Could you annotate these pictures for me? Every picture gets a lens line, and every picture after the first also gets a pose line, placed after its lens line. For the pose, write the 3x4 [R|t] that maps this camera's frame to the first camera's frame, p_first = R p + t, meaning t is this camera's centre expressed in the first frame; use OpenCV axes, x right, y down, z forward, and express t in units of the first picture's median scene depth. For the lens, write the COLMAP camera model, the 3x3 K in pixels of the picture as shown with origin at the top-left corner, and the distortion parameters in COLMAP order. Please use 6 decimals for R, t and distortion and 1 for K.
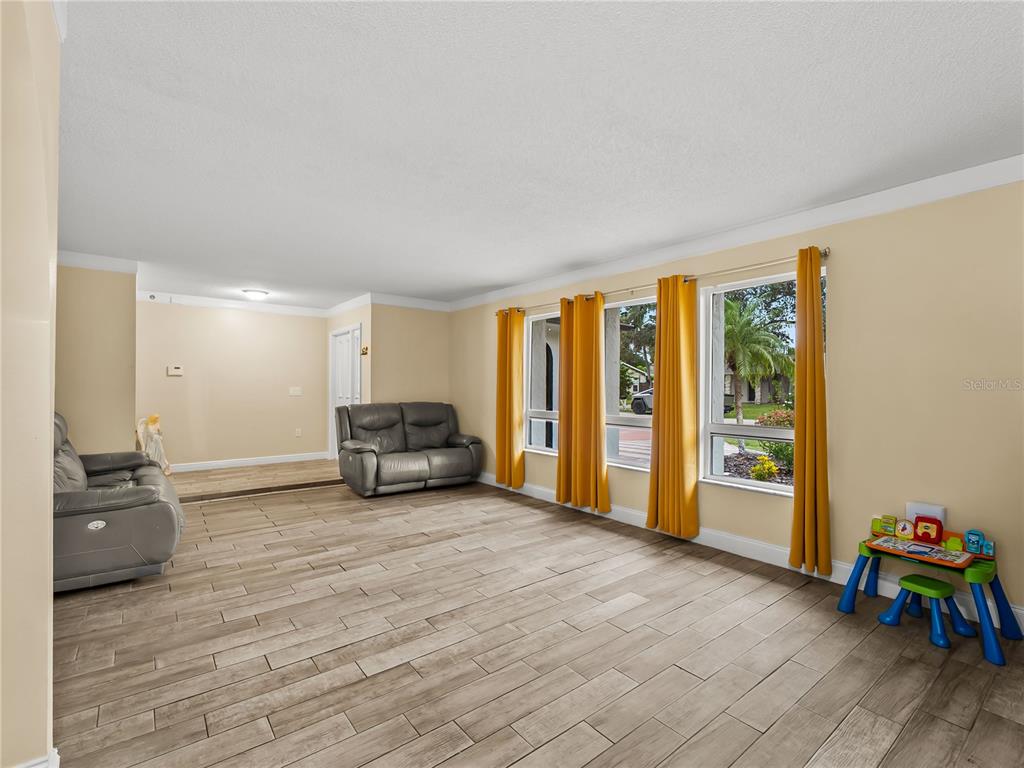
lens RADIAL K [[471.9, 0, 511.6], [0, 471.9, 387.3], [0, 0, 1]] dist [-0.000643, -0.000153]
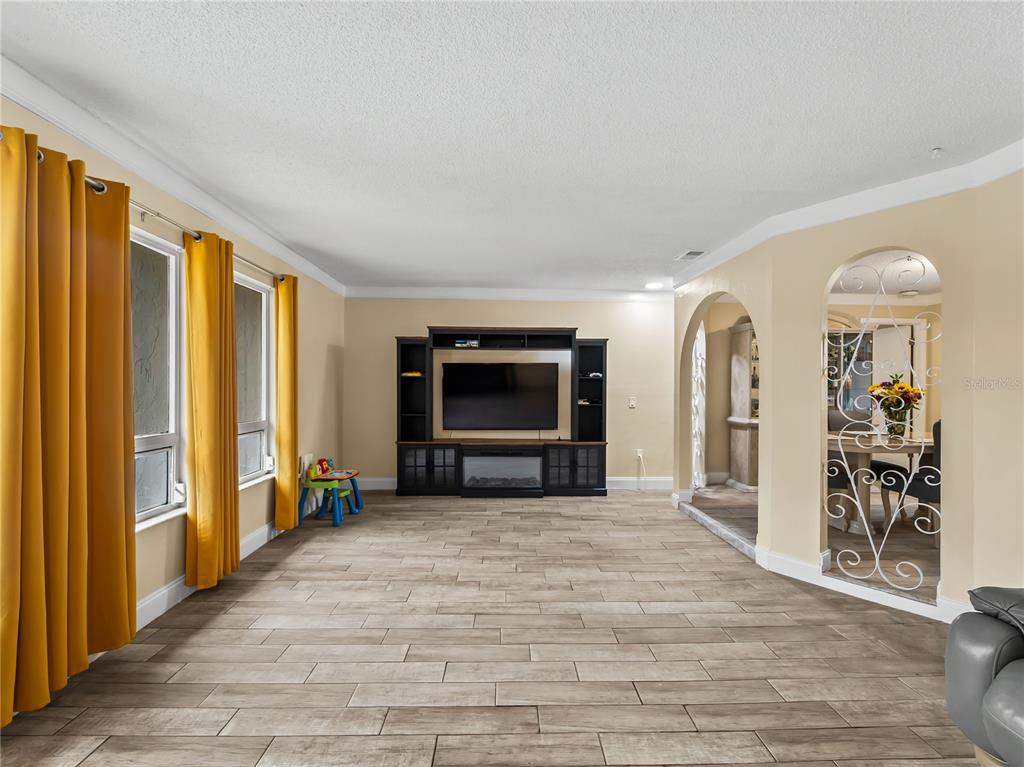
lens RADIAL K [[471.9, 0, 511.6], [0, 471.9, 386.8], [0, 0, 1]] dist [-0.000643, -0.000153]
pose [[-0.802996, -0.013753, 0.595826, -0.616049], [-0.012273, 0.999903, 0.006539, -0.011898], [-0.595858, -0.002062, -0.803087, 1.669215]]
